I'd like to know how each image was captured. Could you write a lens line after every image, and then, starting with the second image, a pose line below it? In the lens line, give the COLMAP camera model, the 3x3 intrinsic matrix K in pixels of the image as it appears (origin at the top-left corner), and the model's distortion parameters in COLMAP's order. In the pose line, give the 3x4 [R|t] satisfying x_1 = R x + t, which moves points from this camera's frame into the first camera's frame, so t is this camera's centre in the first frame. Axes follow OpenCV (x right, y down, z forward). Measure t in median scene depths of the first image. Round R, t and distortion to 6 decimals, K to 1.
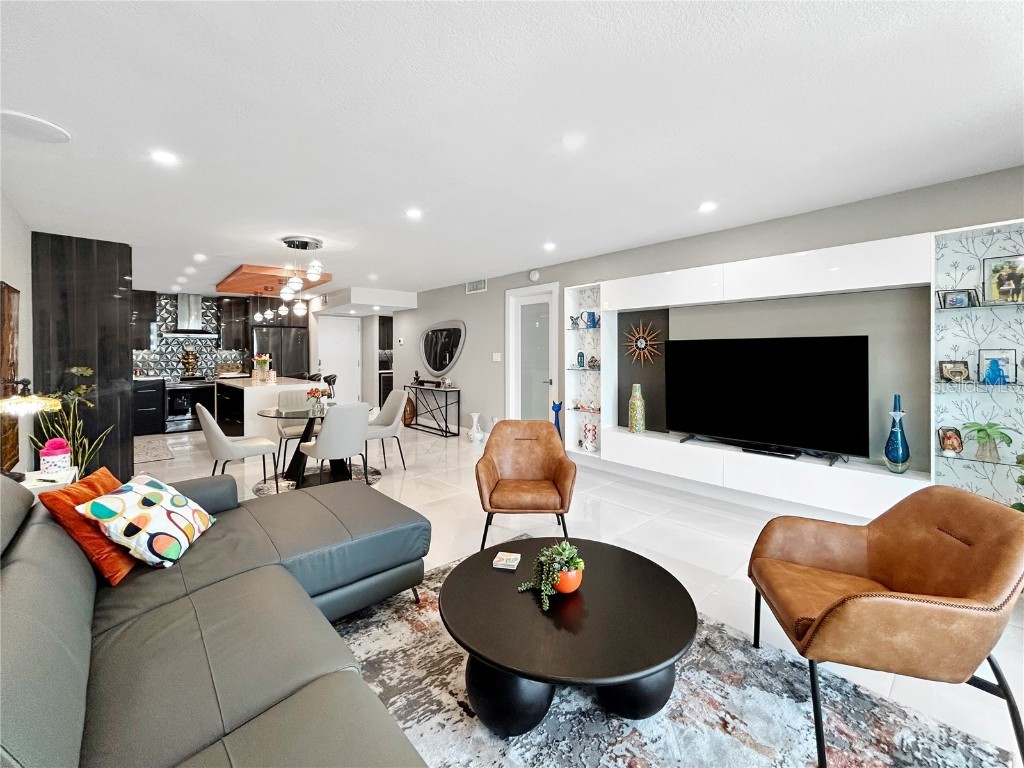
lens RADIAL K [[422.3, 0, 511.8], [0, 422.3, 358.5], [0, 0, 1]] dist [-0.001039, -0.000011]
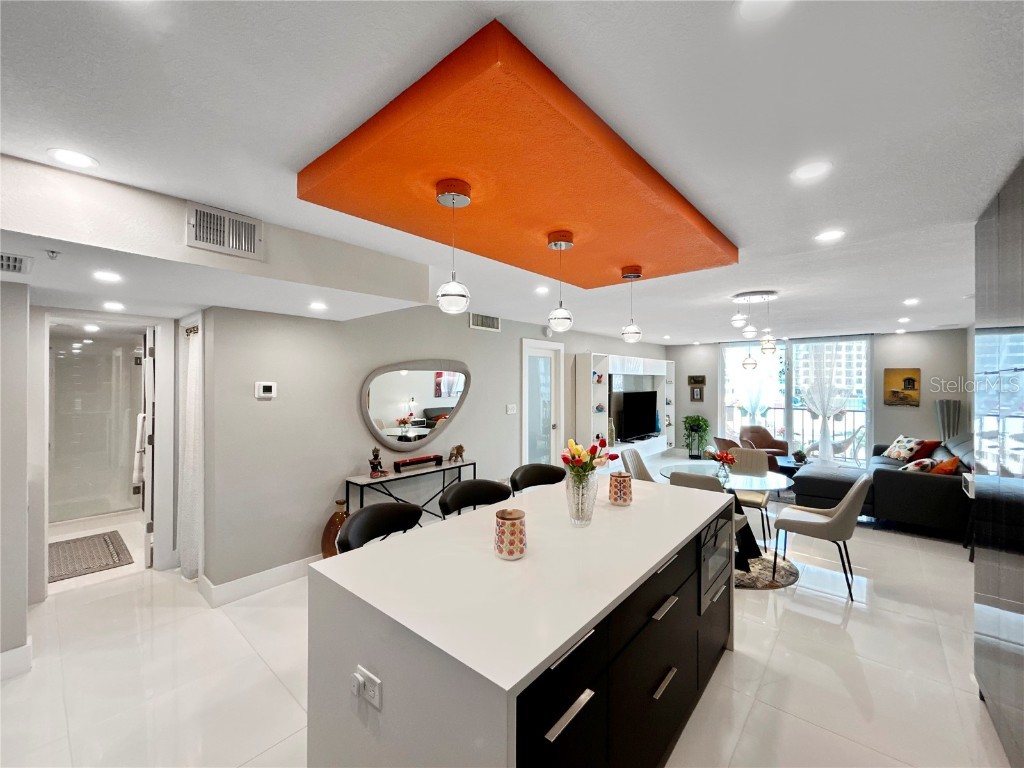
lens RADIAL K [[421.0, 0, 513.8], [0, 421.0, 376.3], [0, 0, 1]] dist [-0.001395, 0.000017]
pose [[-0.100850, 0.011189, 0.994839, -0.804033], [0.017751, 0.999798, -0.009446, -0.055676], [-0.994743, 0.016706, -0.101028, 0.943821]]
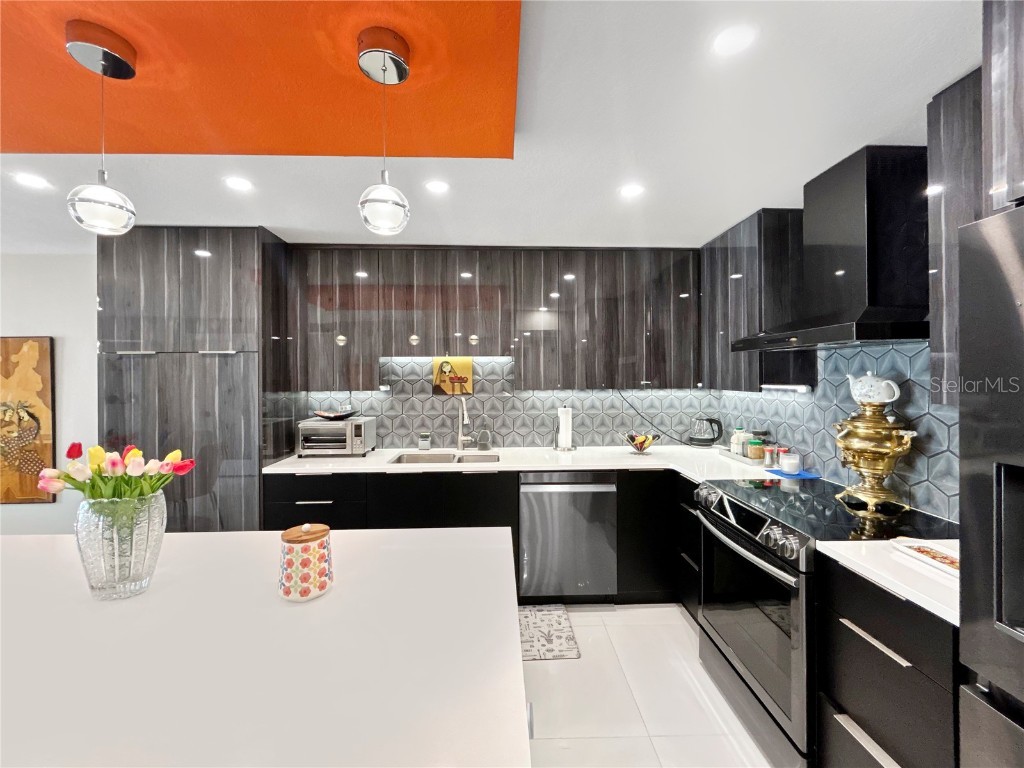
lens RADIAL K [[421.0, 0, 513.8], [0, 421.0, 376.3], [0, 0, 1]] dist [-0.001395, 0.000017]
pose [[-0.656295, 0.006004, -0.754480, -0.490080], [-0.007263, 0.999872, 0.014274, -0.036585], [0.754469, 0.014848, -0.656167, 1.079775]]
